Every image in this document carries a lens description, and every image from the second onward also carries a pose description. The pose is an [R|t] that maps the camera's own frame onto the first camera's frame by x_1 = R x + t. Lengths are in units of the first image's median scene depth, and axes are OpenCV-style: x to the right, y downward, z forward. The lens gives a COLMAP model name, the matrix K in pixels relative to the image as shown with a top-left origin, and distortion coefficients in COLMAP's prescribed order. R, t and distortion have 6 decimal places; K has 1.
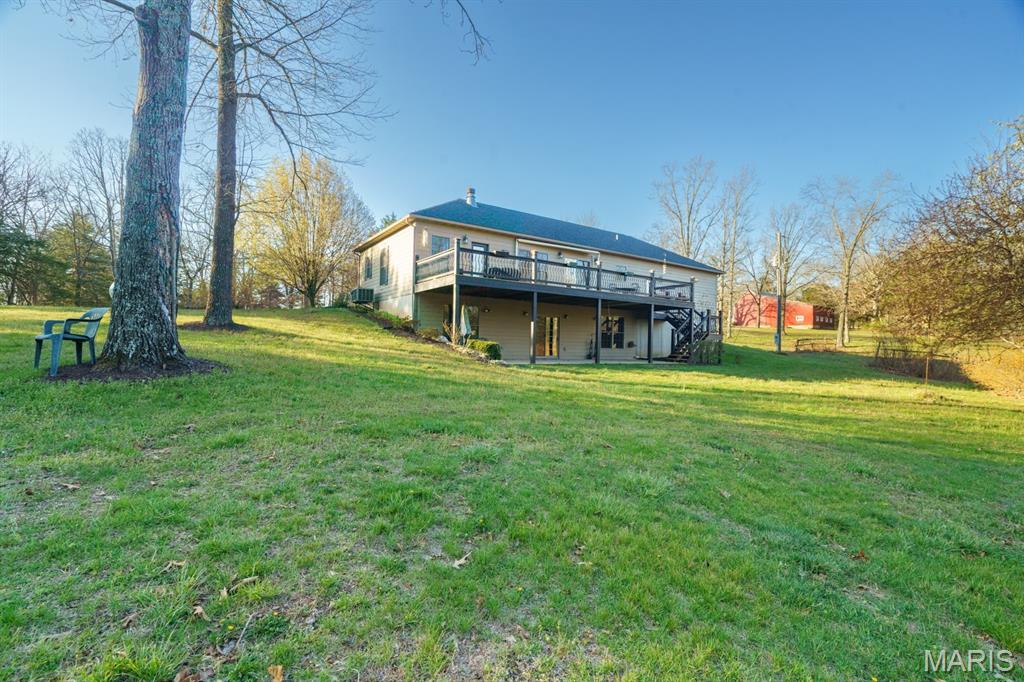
lens RADIAL K [[466.7, 0, 508.4], [0, 466.7, 355.8], [0, 0, 1]] dist [-0.002650, -0.000182]
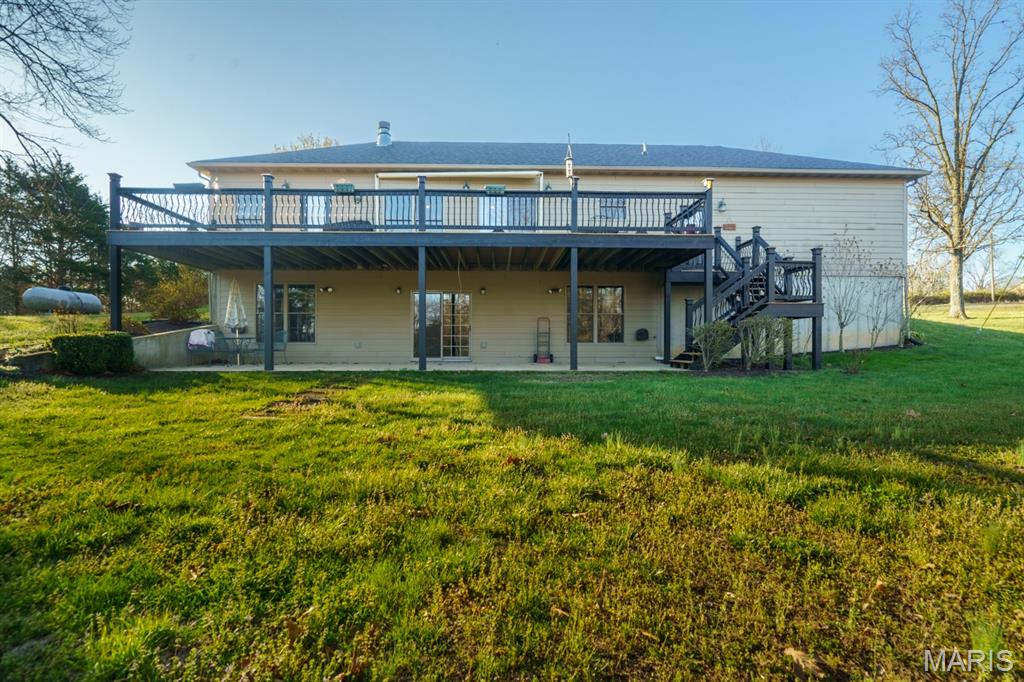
lens RADIAL K [[466.7, 0, 508.4], [0, 466.7, 355.8], [0, 0, 1]] dist [-0.002650, -0.000182]
pose [[0.844718, -0.009746, -0.535124, 0.450705], [0.007352, 0.999951, -0.006606, 0.002733], [0.535162, 0.001646, 0.844748, 0.495773]]
